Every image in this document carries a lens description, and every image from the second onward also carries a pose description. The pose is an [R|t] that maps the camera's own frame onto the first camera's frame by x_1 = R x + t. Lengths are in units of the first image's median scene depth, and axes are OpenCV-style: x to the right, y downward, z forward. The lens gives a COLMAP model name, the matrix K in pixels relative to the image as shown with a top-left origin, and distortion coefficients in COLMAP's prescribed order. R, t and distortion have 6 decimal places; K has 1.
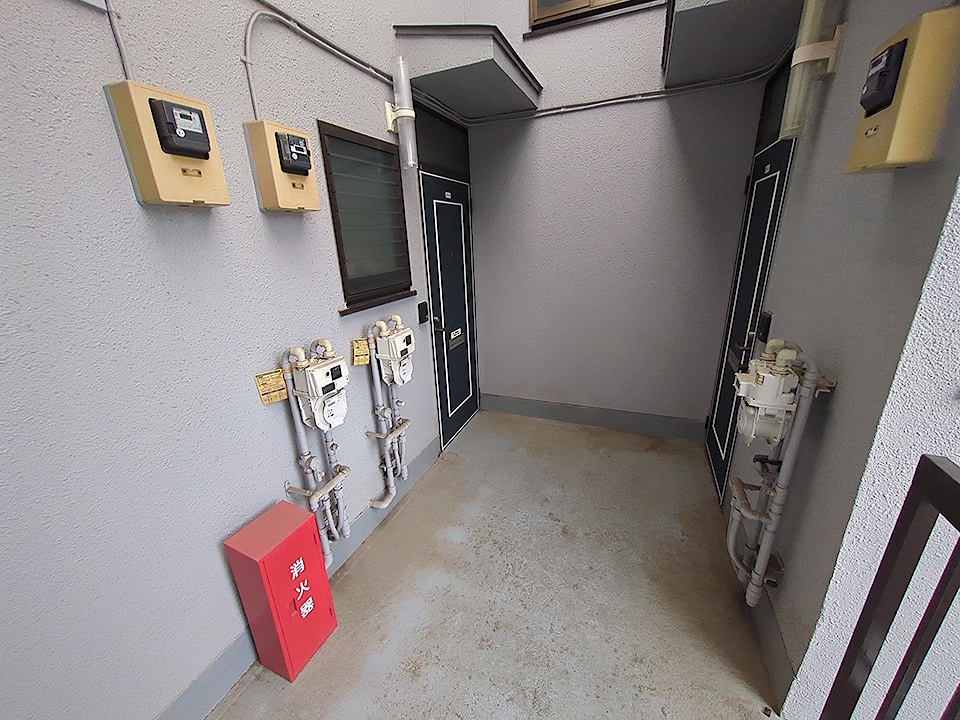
lens RADIAL K [[377.9, 0, 479.6], [0, 377.9, 365.9], [0, 0, 1]] dist [0.002764, 0.001005]
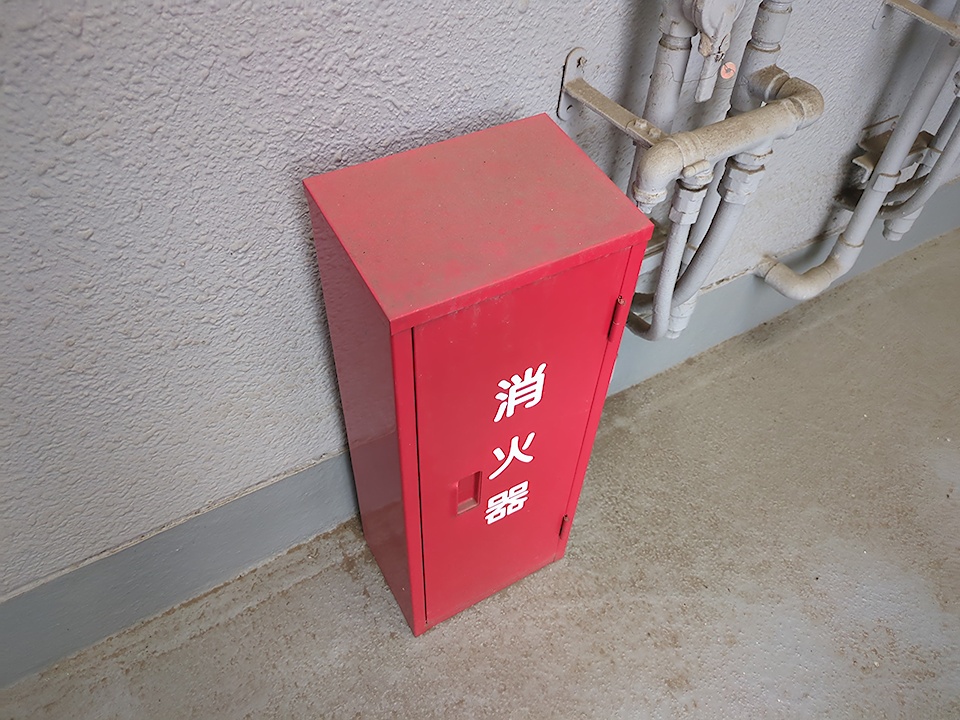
lens RADIAL K [[718.2, 0, 476.8], [0, 718.2, 359.4], [0, 0, 1]] dist [0.045147, -0.044415]
pose [[0.802715, 0.478021, -0.356573, -0.318760], [-0.249117, 0.812024, 0.527786, 0.249354], [0.541838, -0.334833, 0.770907, 0.575230]]
